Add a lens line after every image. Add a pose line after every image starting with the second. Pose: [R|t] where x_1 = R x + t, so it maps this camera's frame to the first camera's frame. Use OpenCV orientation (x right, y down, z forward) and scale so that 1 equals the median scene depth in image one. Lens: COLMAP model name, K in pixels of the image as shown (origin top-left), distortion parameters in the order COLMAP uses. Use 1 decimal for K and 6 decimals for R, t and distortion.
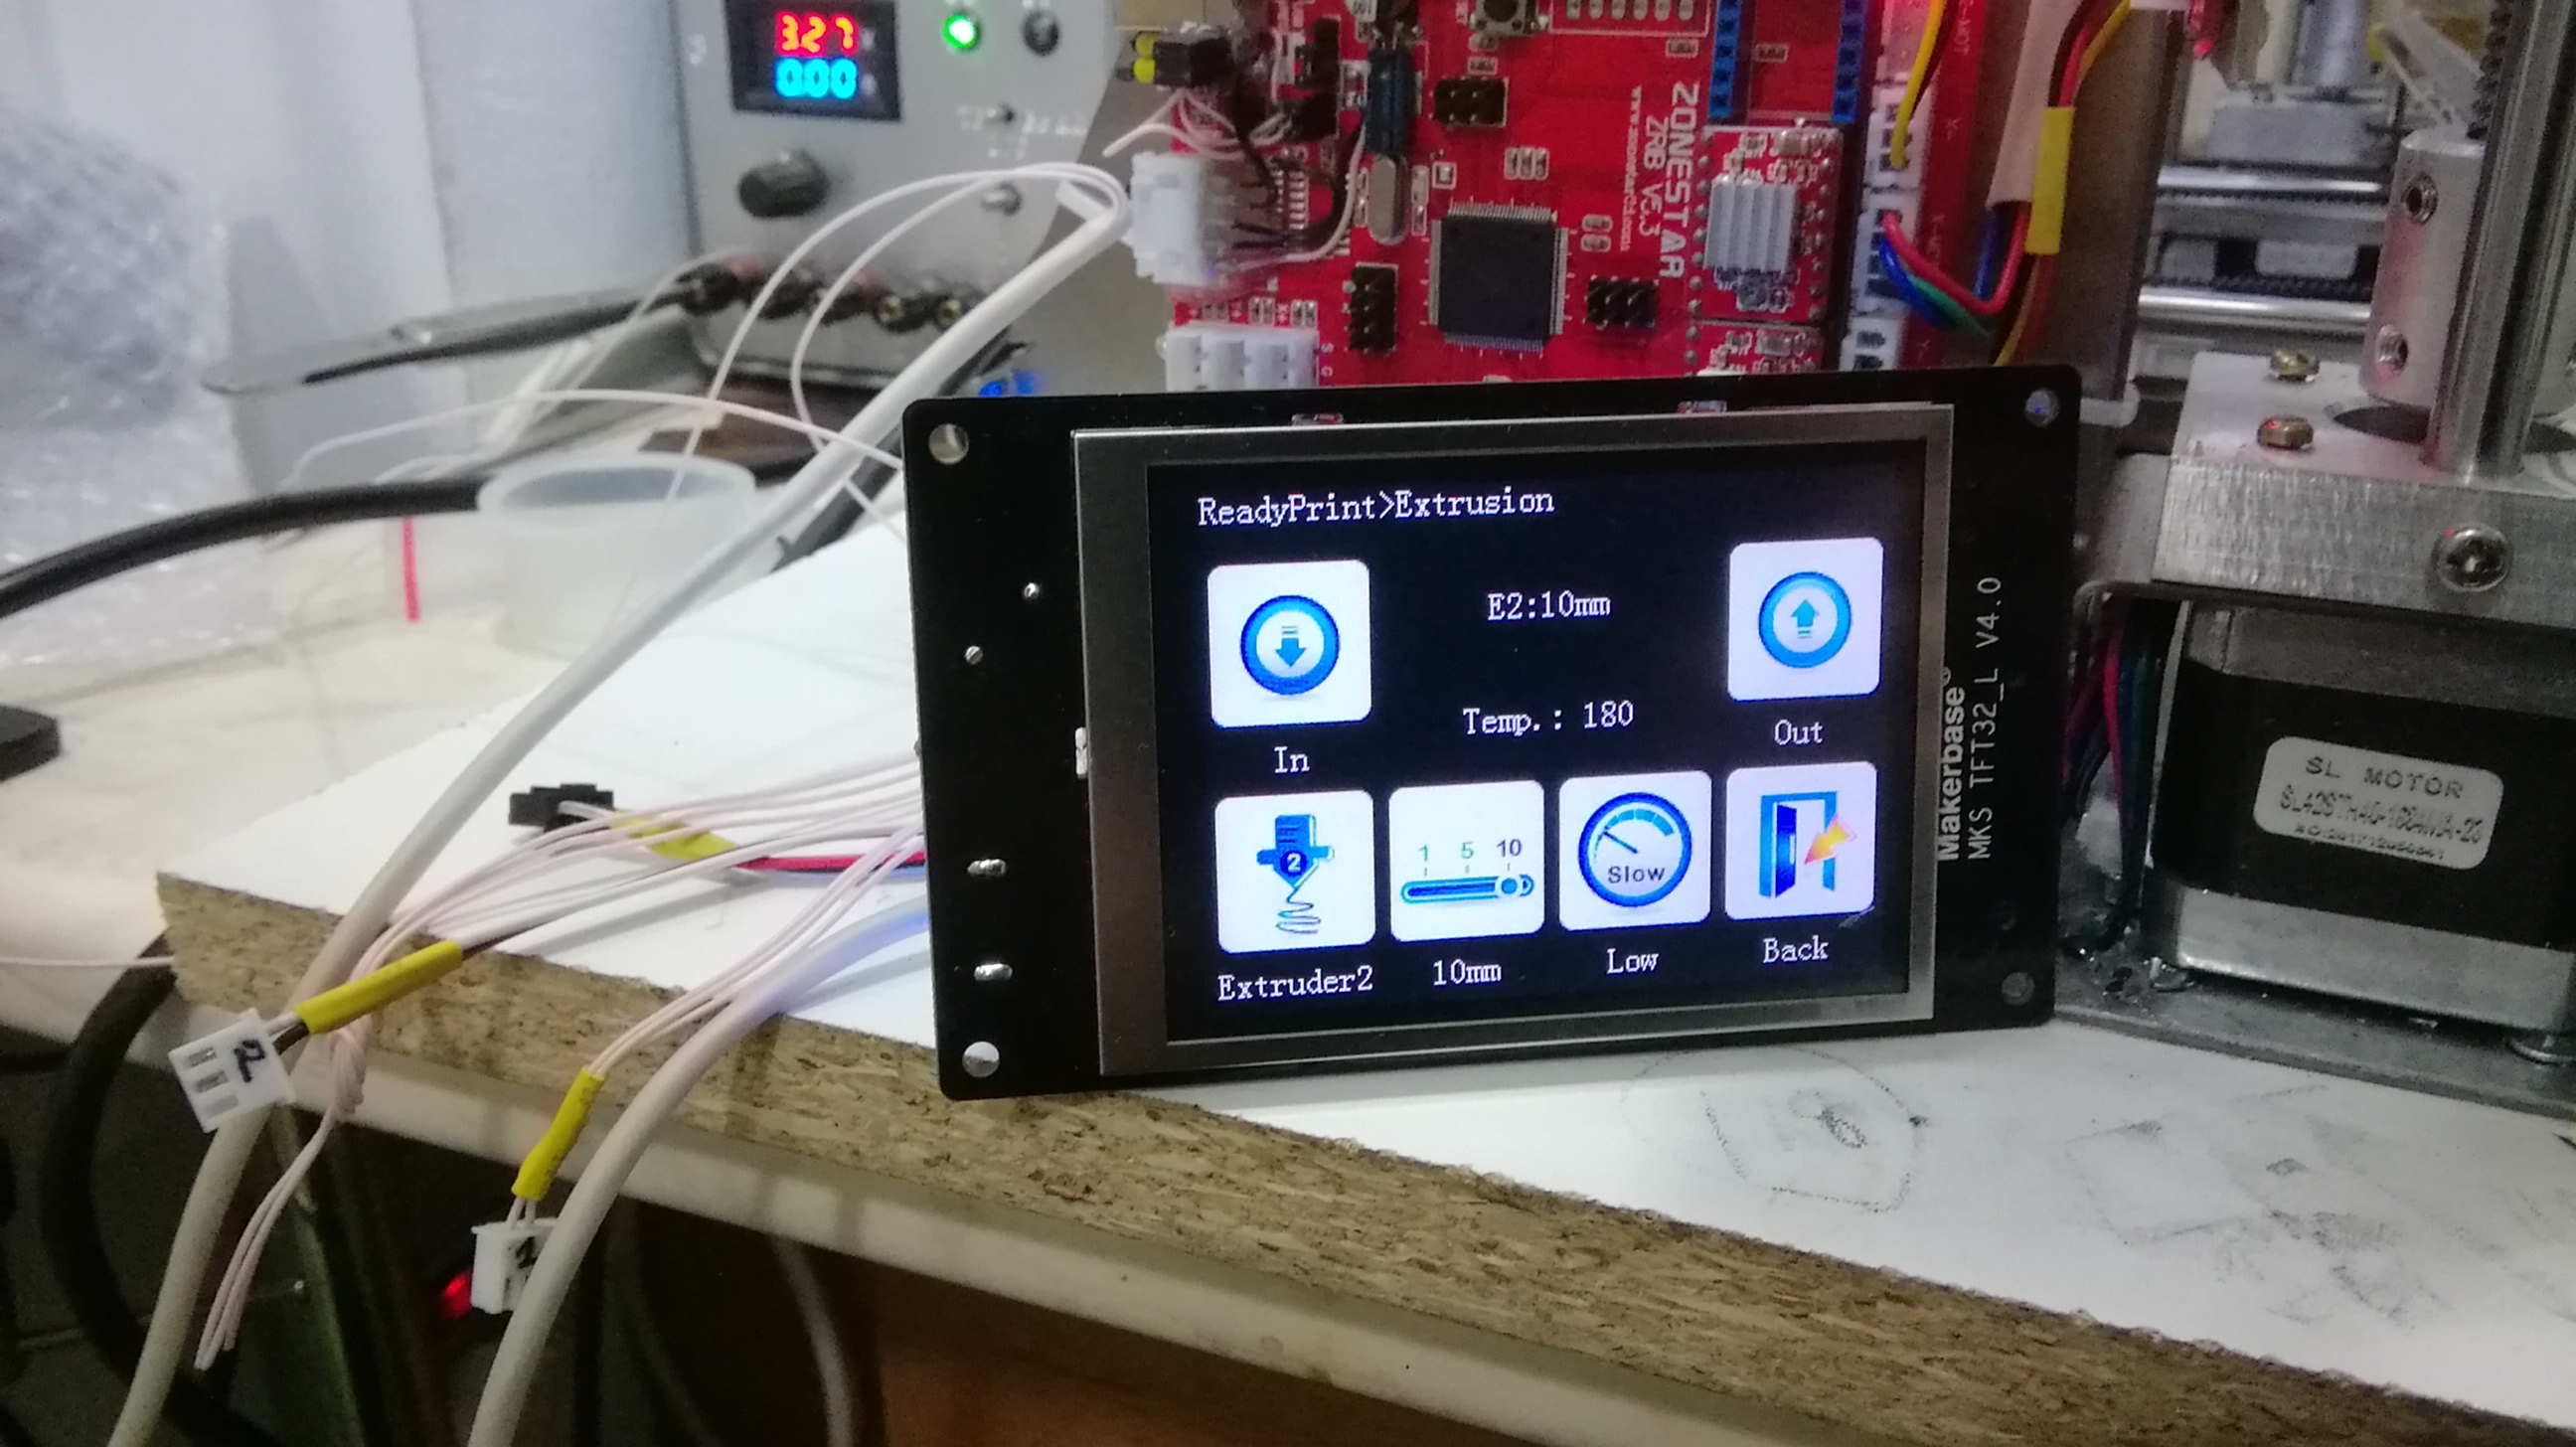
lens RADIAL K [[2169.7, 0, 1285.9], [0, 2169.7, 711.5], [0, 0, 1]] dist [0.078909, -0.146811]
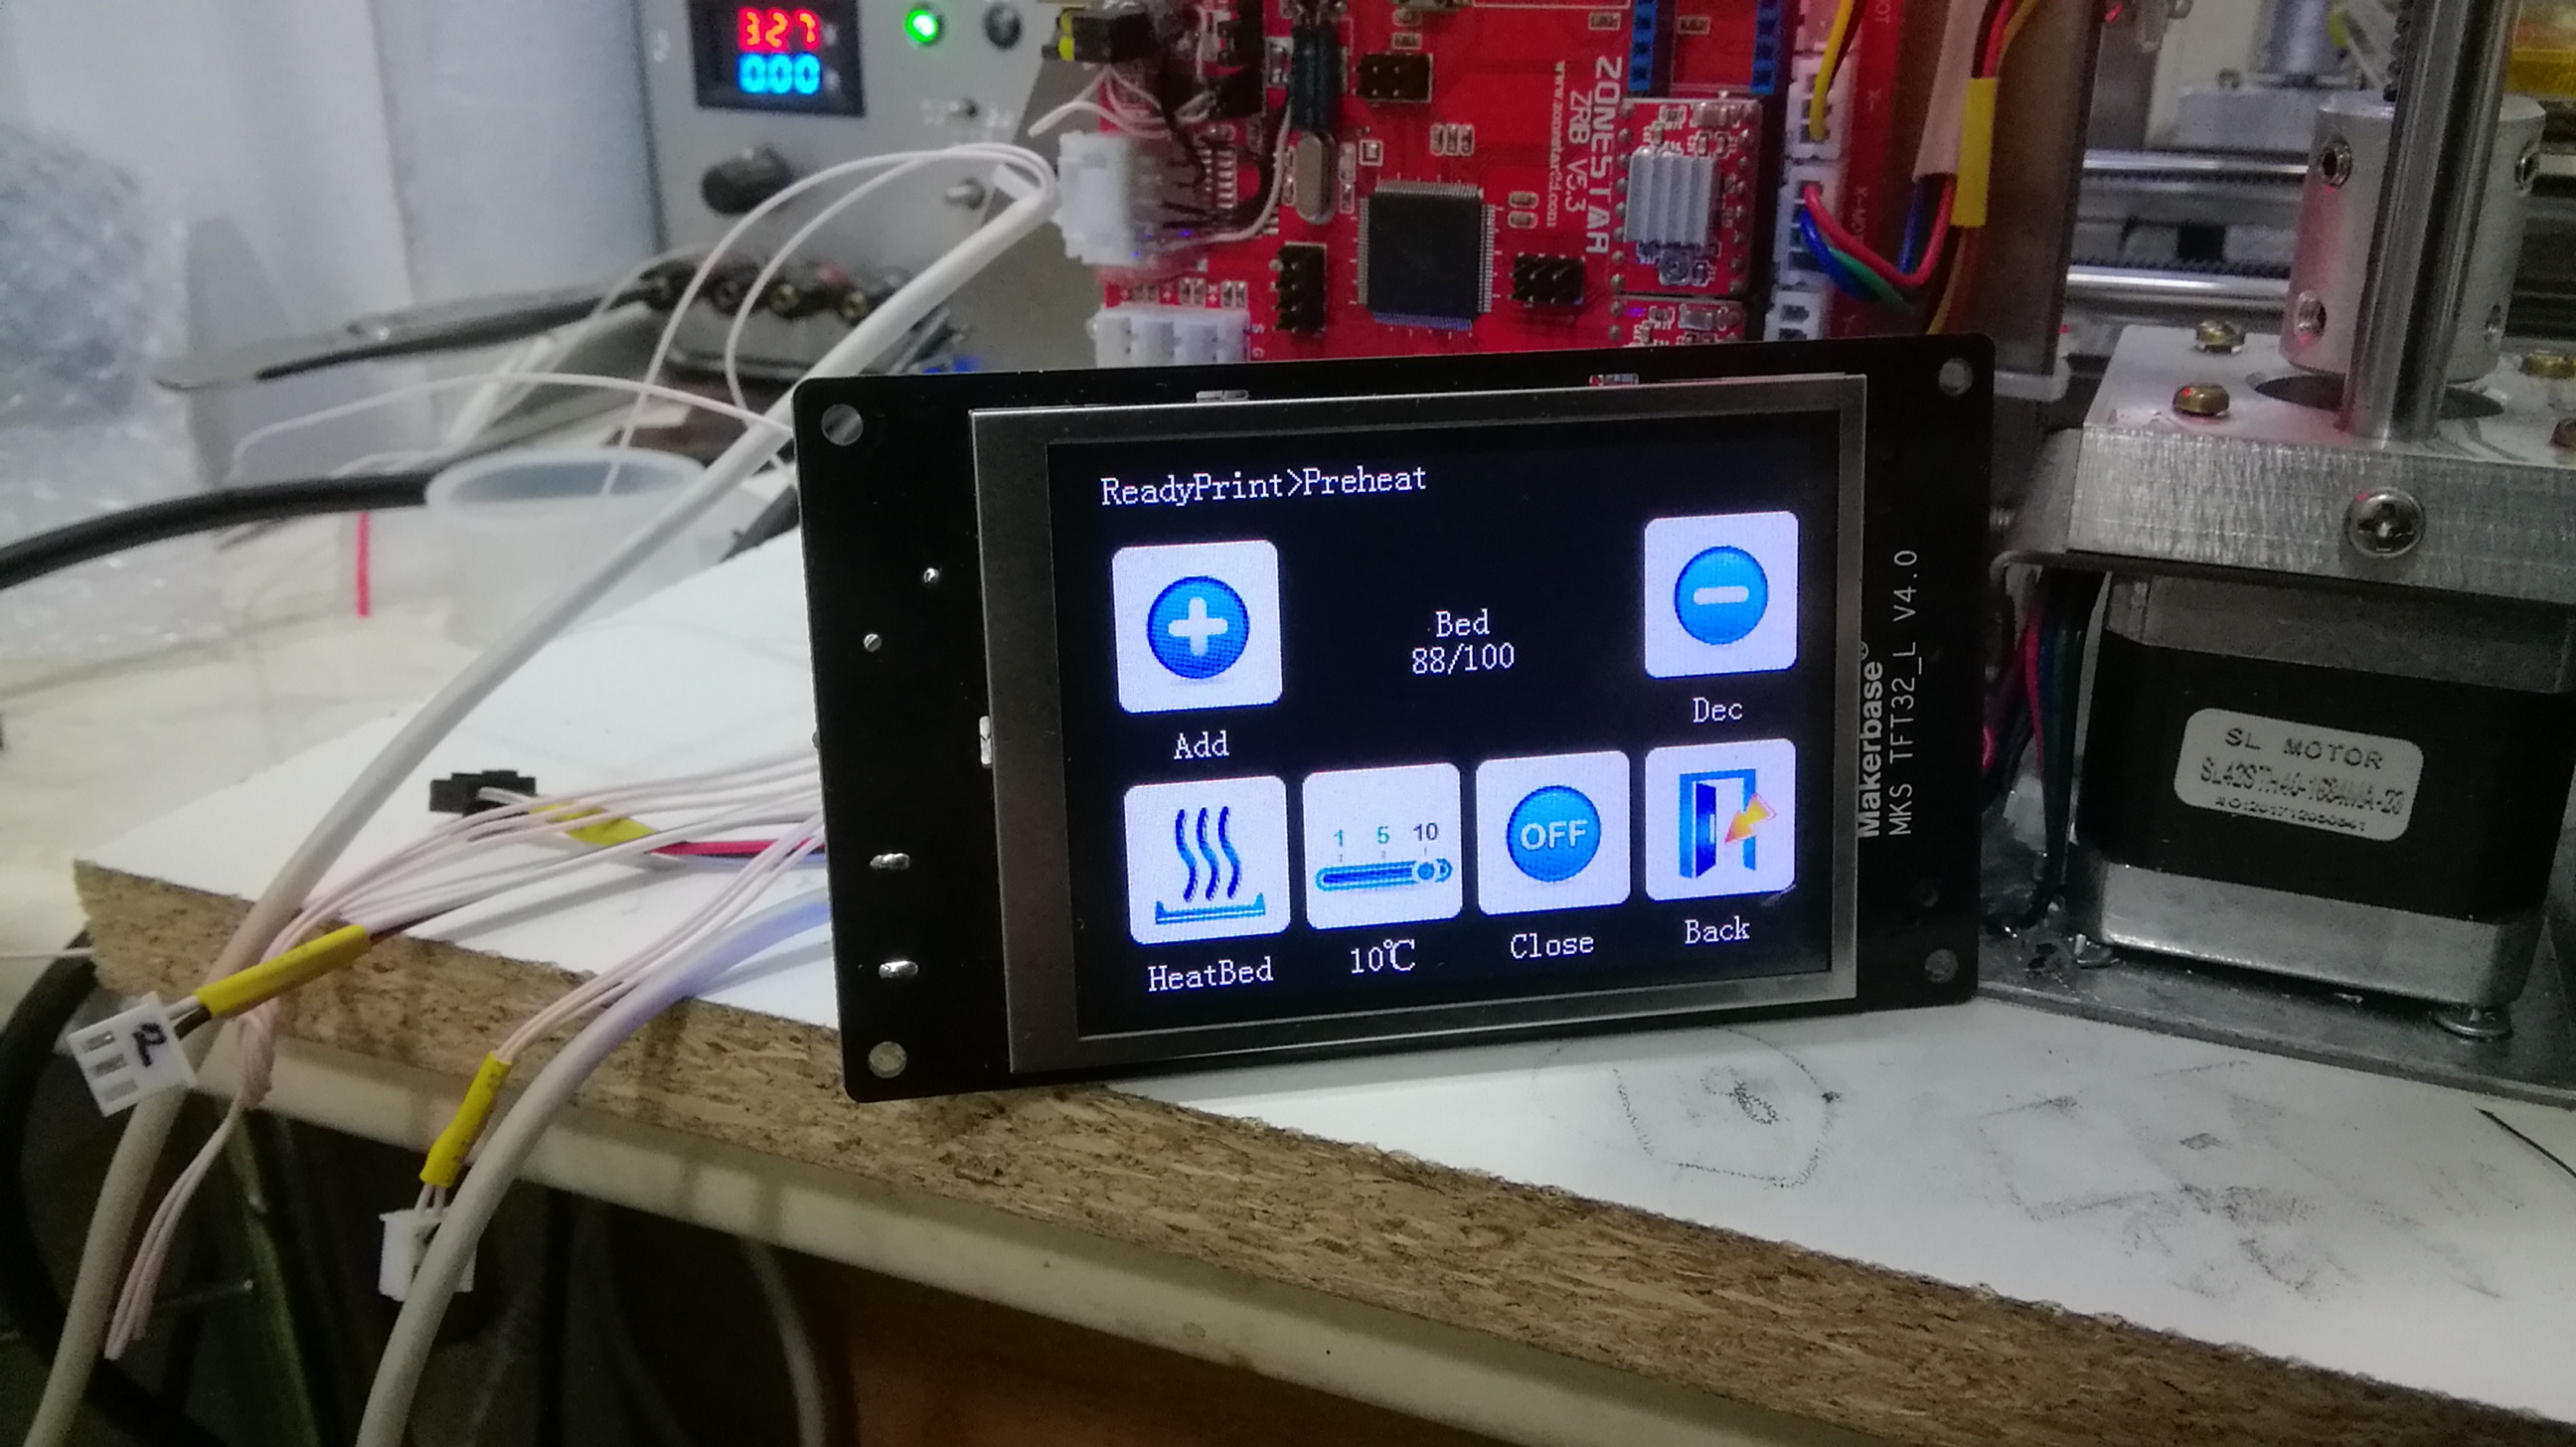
lens RADIAL K [[2169.7, 0, 1289.6], [0, 2169.7, 715.1], [0, 0, 1]] dist [0.078909, -0.146811]
pose [[0.999982, -0.005358, -0.002807, 0.038476], [0.005352, 0.999984, -0.001965, 0.012125], [0.002818, 0.001950, 0.999994, 0.008246]]
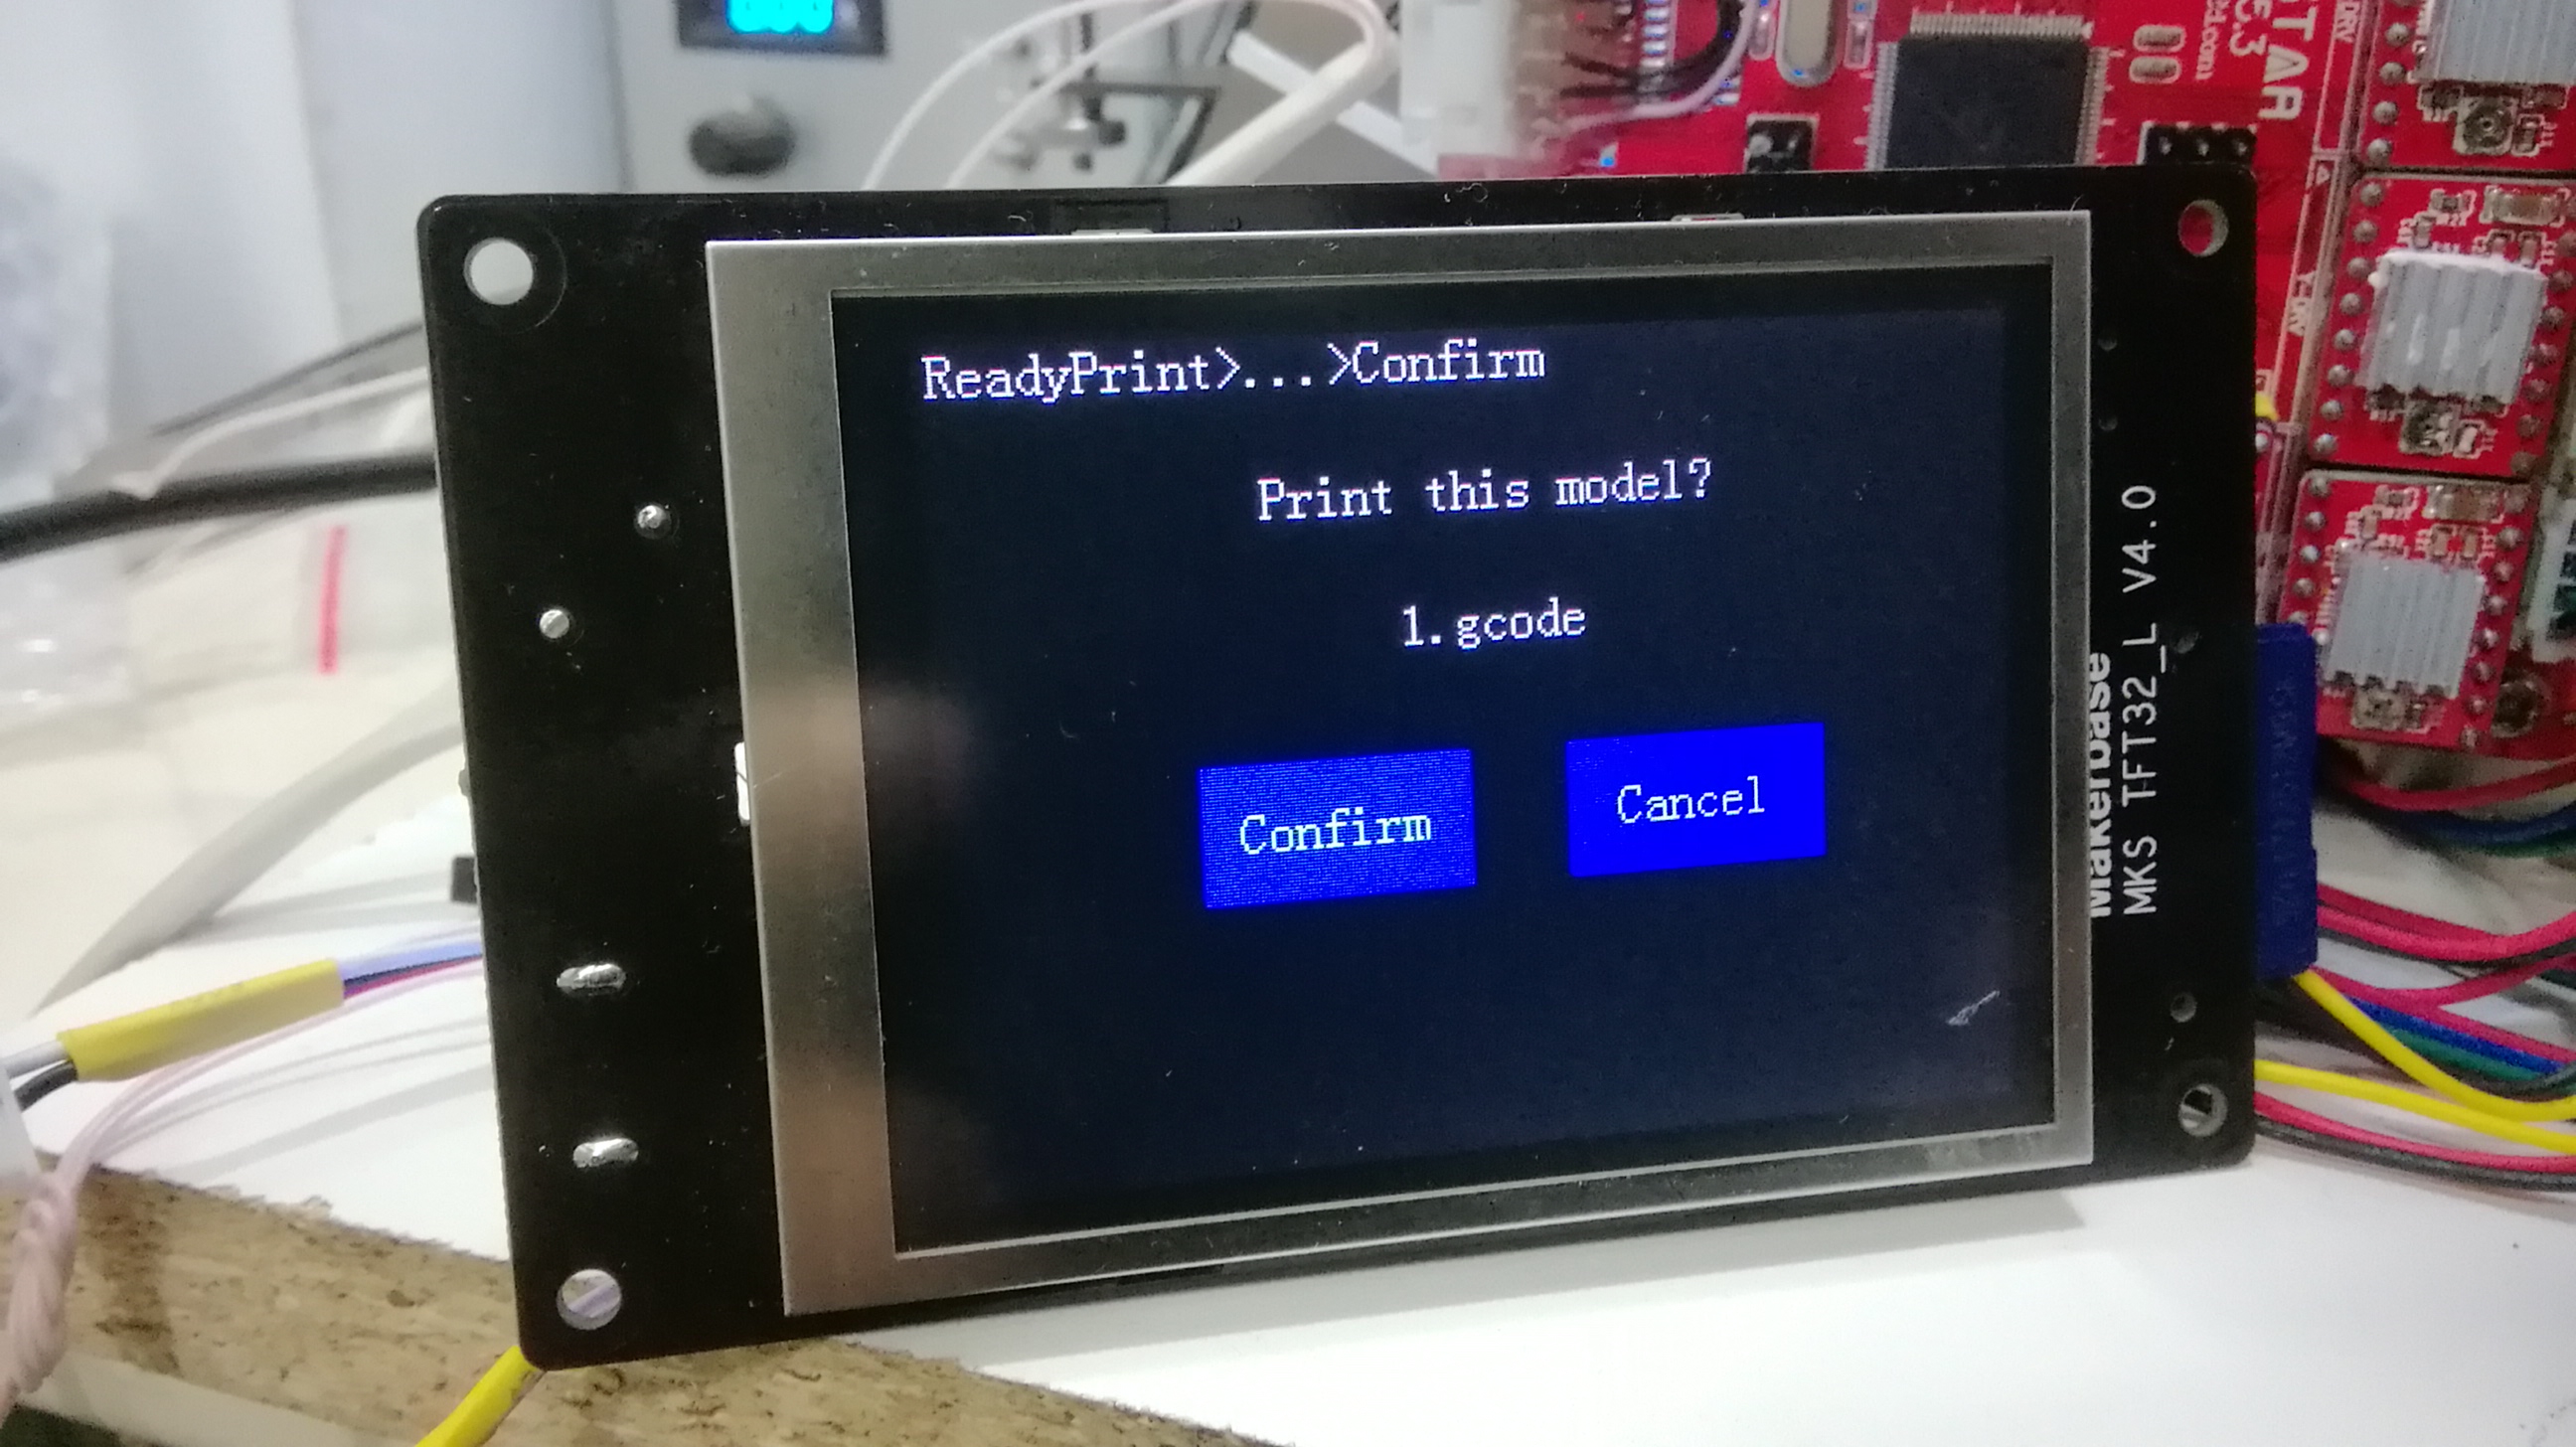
lens RADIAL K [[2169.7, 0, 1264.3], [0, 2169.7, 720.1], [0, 0, 1]] dist [0.078909, -0.146811]
pose [[0.998883, -0.015488, 0.044635, -0.155667], [0.016171, 0.999757, -0.014984, -0.017656], [-0.044392, 0.015689, 0.998891, 0.374492]]
